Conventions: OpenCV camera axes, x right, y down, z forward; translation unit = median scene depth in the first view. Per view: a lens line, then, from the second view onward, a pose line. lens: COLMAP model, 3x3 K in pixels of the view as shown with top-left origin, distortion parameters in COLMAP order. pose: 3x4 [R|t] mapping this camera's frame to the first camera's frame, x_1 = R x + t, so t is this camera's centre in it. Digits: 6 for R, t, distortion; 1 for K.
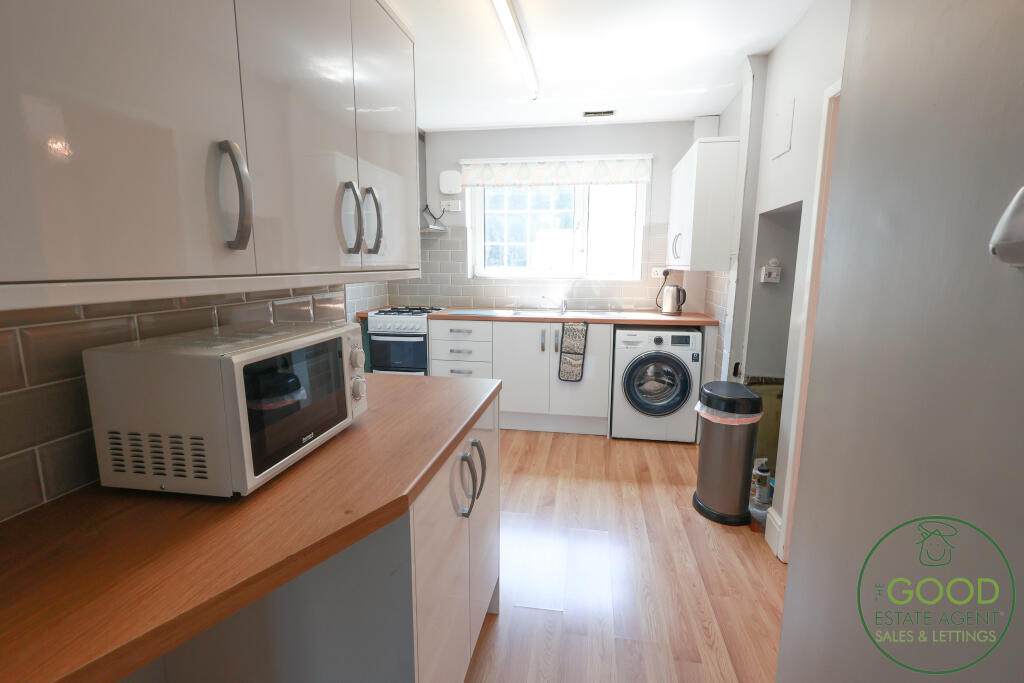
lens RADIAL K [[486.5, 0, 512.5], [0, 486.5, 346.6], [0, 0, 1]] dist [0.001771, 0.000523]
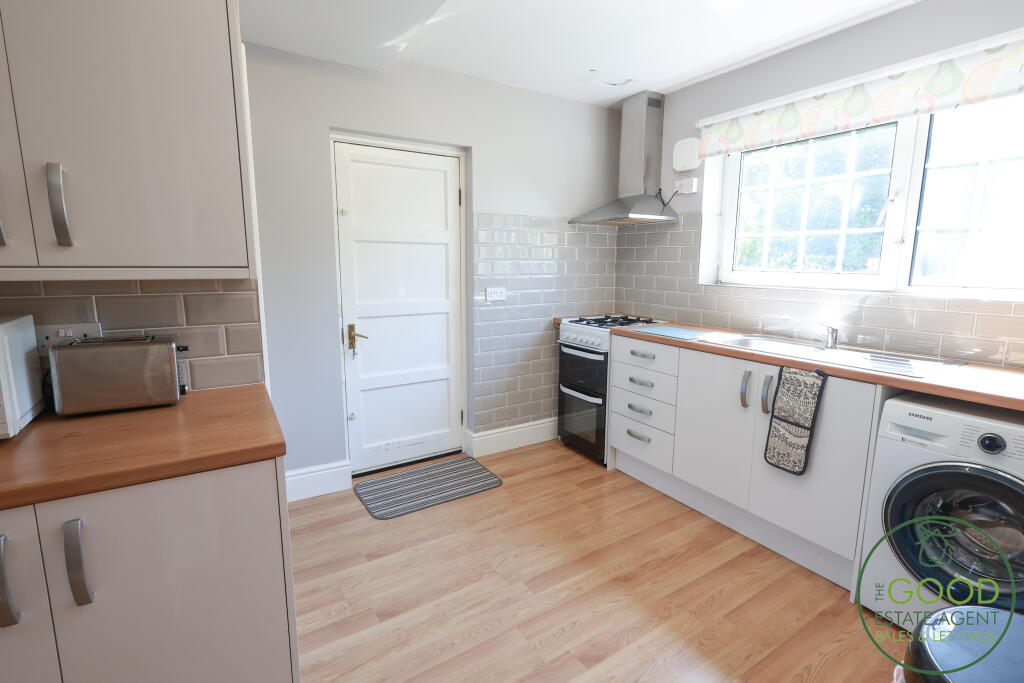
lens RADIAL K [[476.6, 0, 518.7], [0, 476.6, 338.2], [0, 0, 1]] dist [-0.000925, -0.000005]
pose [[0.667253, 0.118403, -0.735360, 0.293982], [-0.131033, 0.990547, 0.040595, -0.061547], [0.733215, 0.069269, 0.676460, 0.371005]]
